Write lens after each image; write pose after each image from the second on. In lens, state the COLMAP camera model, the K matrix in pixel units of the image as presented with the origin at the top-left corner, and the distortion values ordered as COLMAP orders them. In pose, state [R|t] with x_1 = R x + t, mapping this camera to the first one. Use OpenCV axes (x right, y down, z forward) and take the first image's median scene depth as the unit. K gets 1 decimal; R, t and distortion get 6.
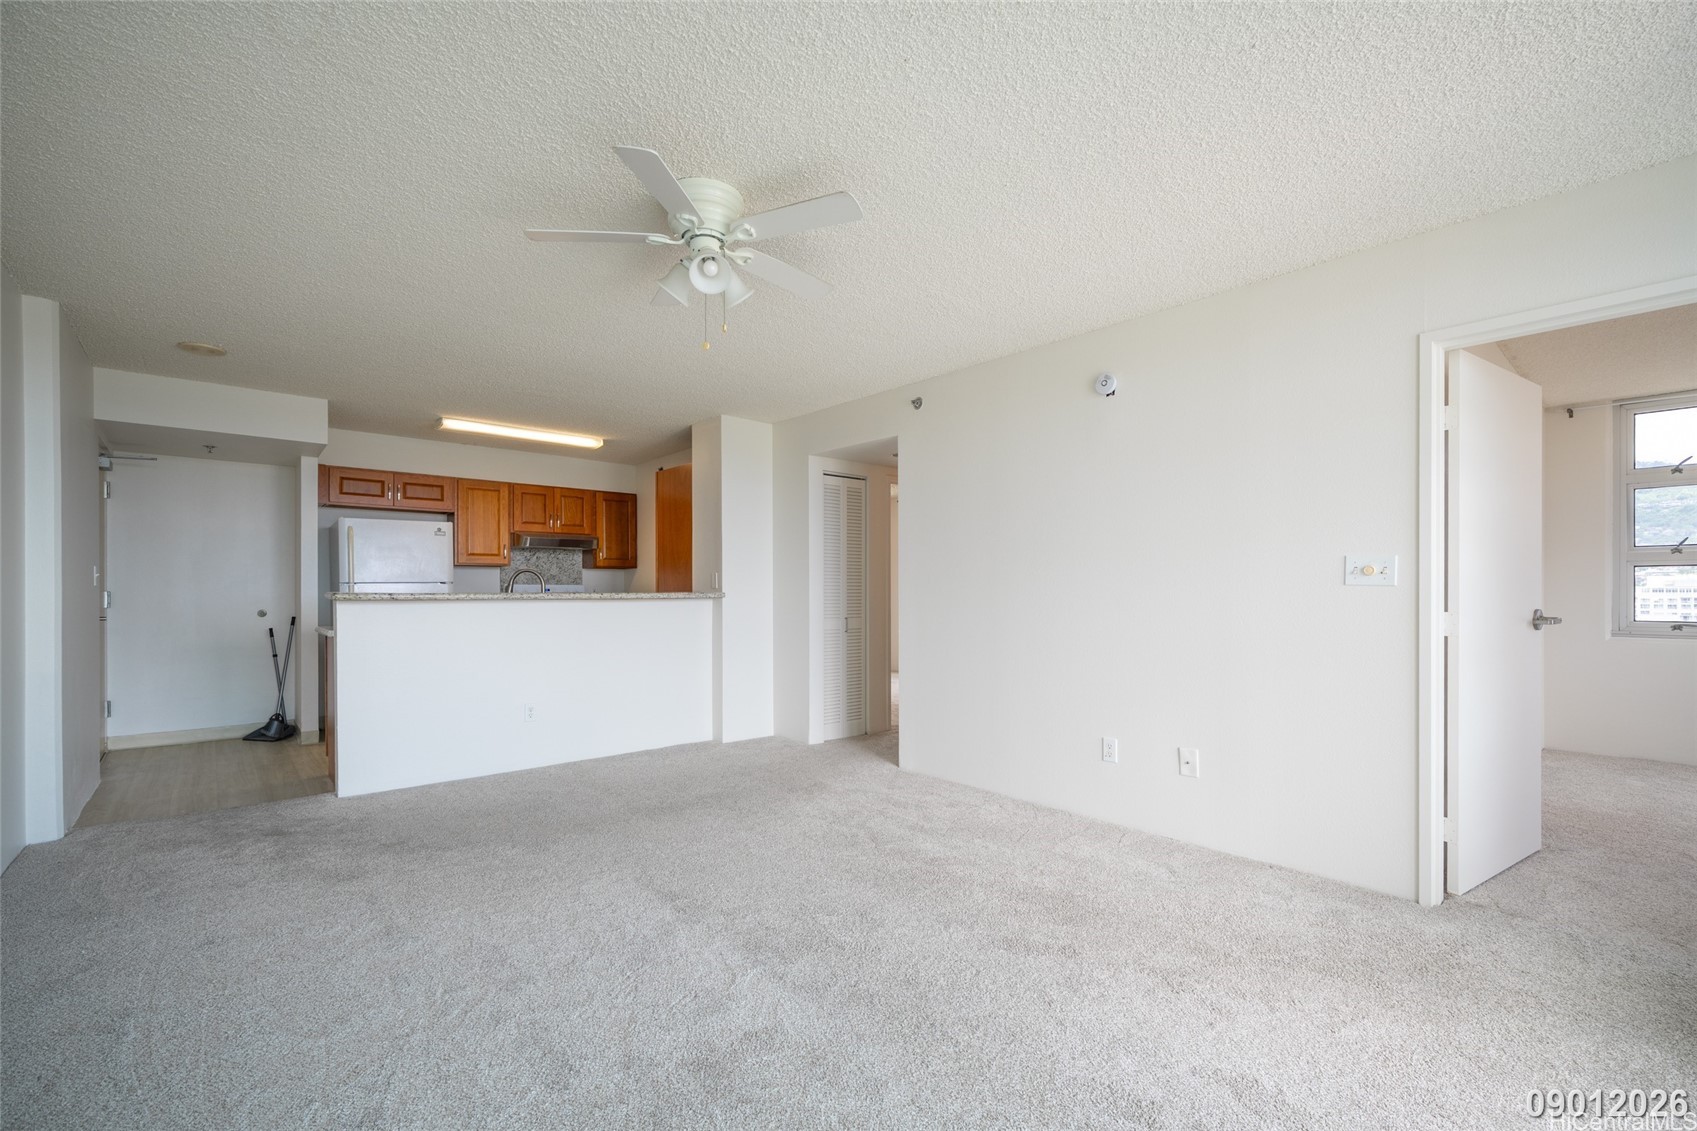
lens RADIAL K [[727.3, 0, 843.0], [0, 727.3, 593.1], [0, 0, 1]] dist [-0.001050, -0.000164]
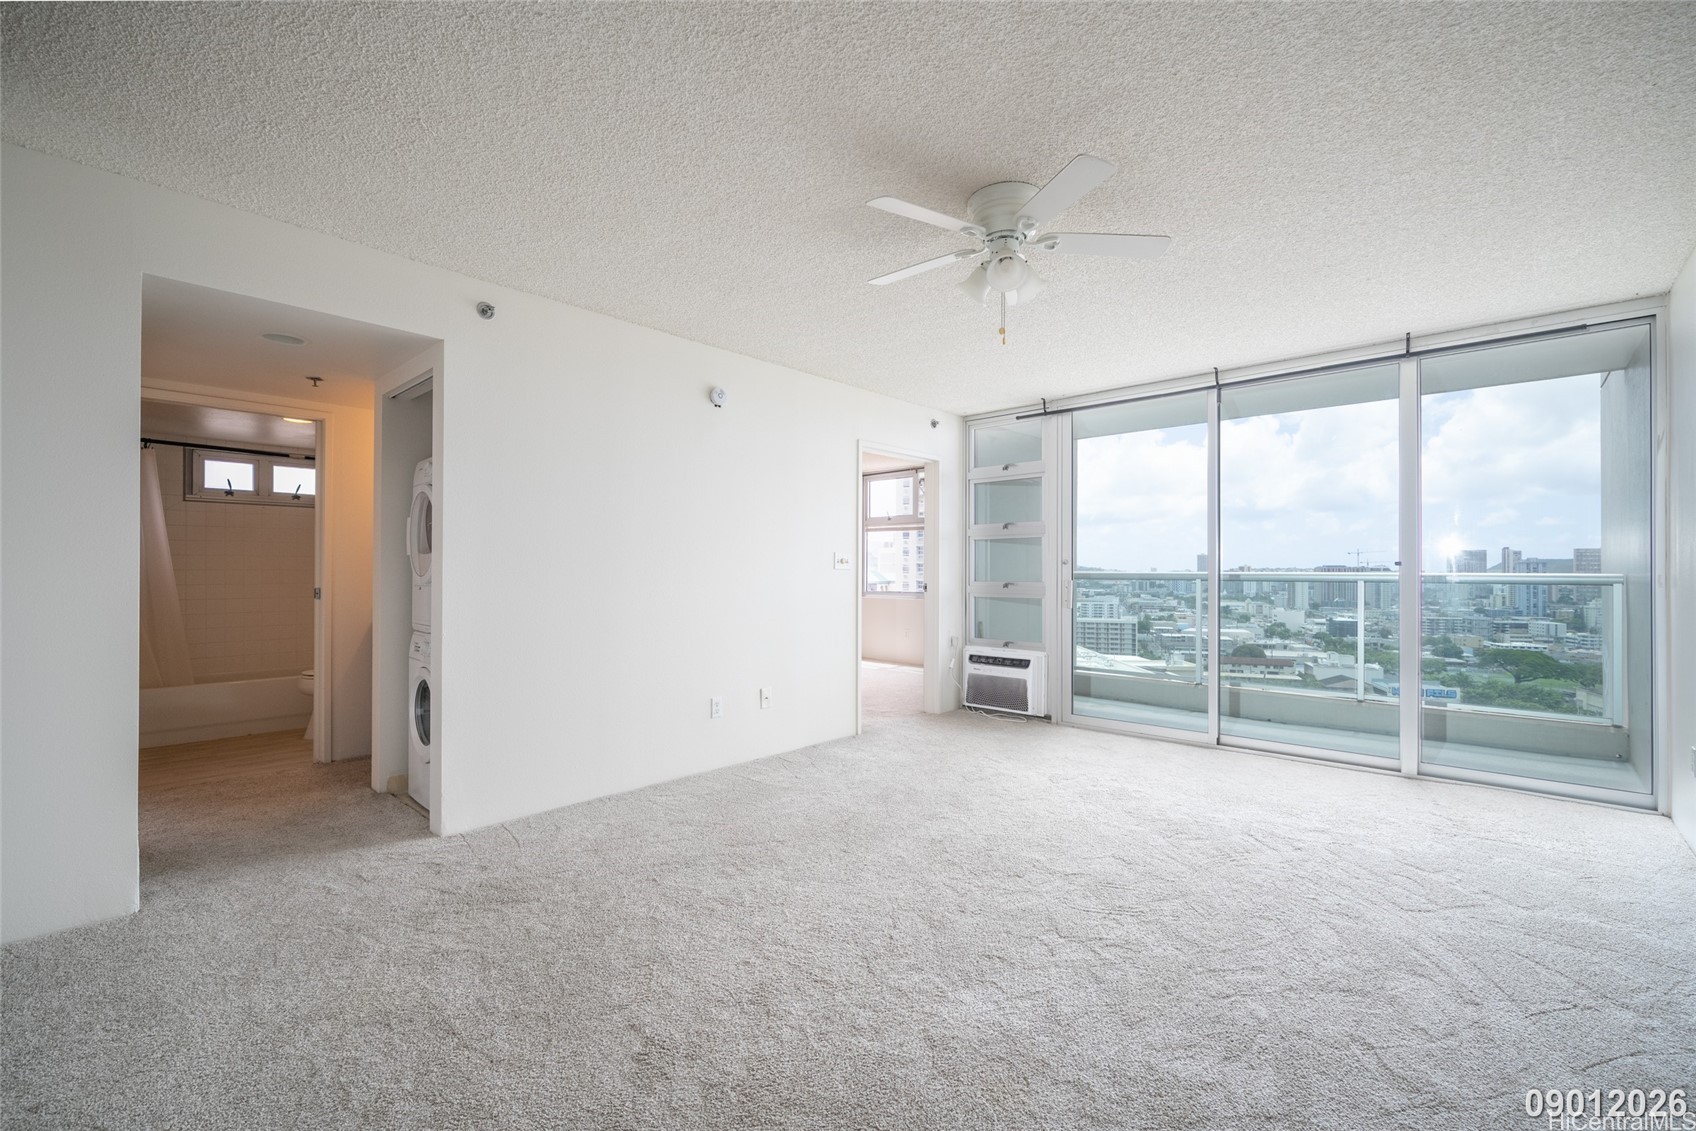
lens RADIAL K [[711.8, 0, 848.0], [0, 711.8, 565.5], [0, 0, 1]] dist [-0.000514, 0.000372]
pose [[-0.108890, 0.008229, 0.994020, -0.420392], [0.000376, 0.999966, -0.008237, -0.002309], [-0.994054, -0.000523, -0.108890, 0.478315]]
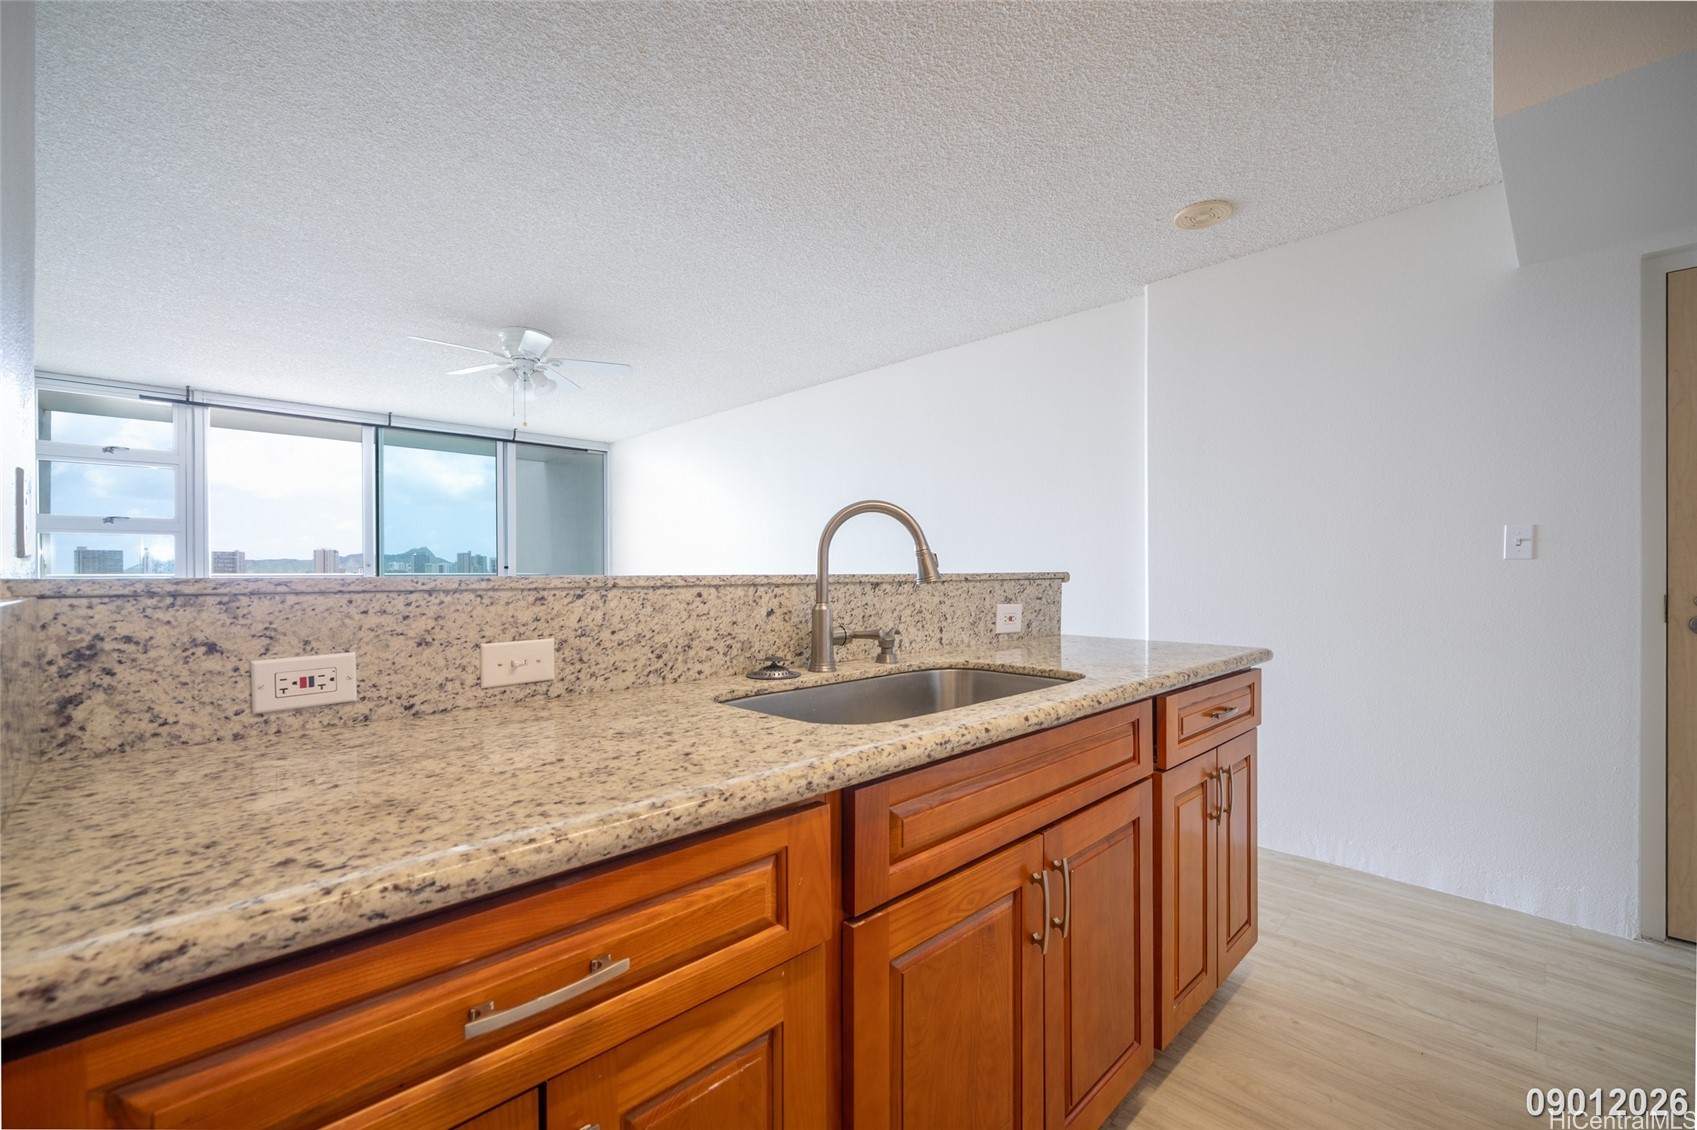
lens RADIAL K [[701.1, 0, 848.5], [0, 701.1, 565.0], [0, 0, 1]] dist [-0.000414, 0.000041]
pose [[-0.998535, -0.000650, -0.054100, -0.300386], [-0.000255, 0.999973, -0.007316, -0.003066], [0.054103, -0.007292, -0.998509, 0.937420]]
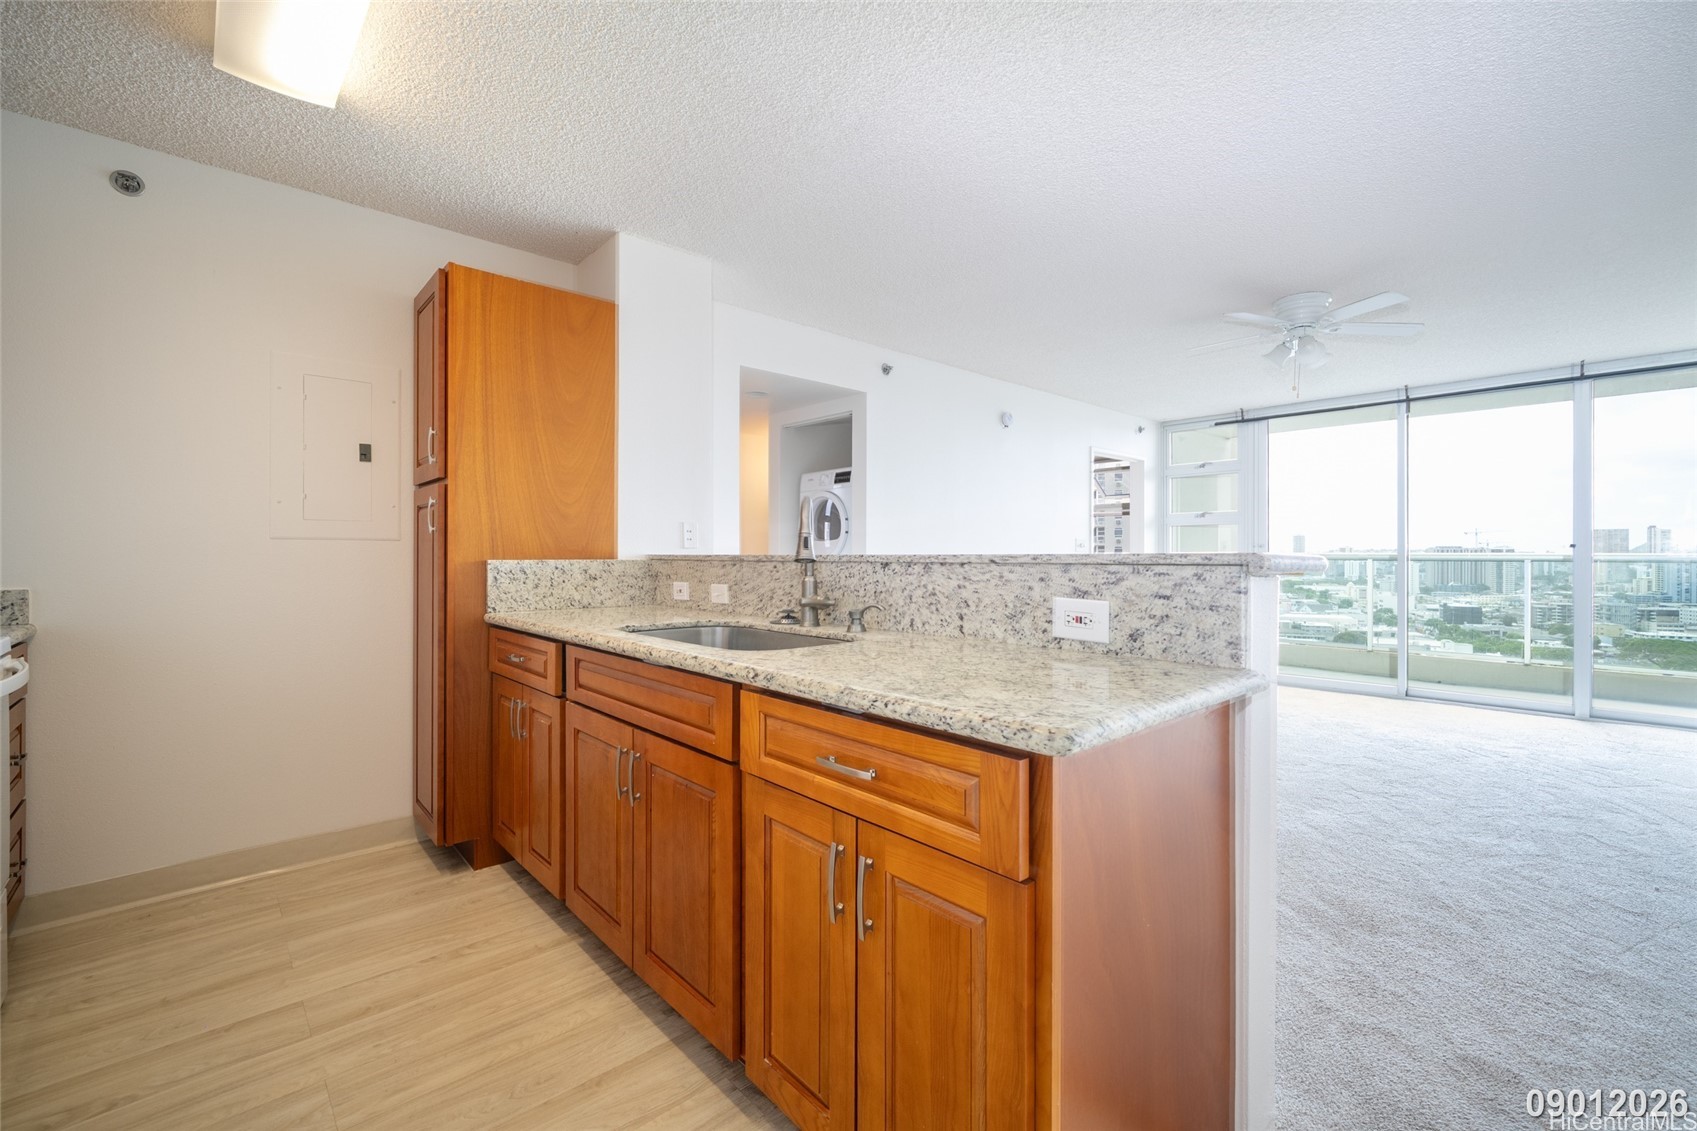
lens RADIAL K [[725.7, 0, 853.3], [0, 725.7, 550.2], [0, 0, 1]] dist [-0.000426, -0.000326]
pose [[-0.021587, 0.004539, 0.999757, -0.606675], [0.001059, 0.999989, -0.004518, -0.002239], [-0.999766, 0.000961, -0.021592, 0.709436]]
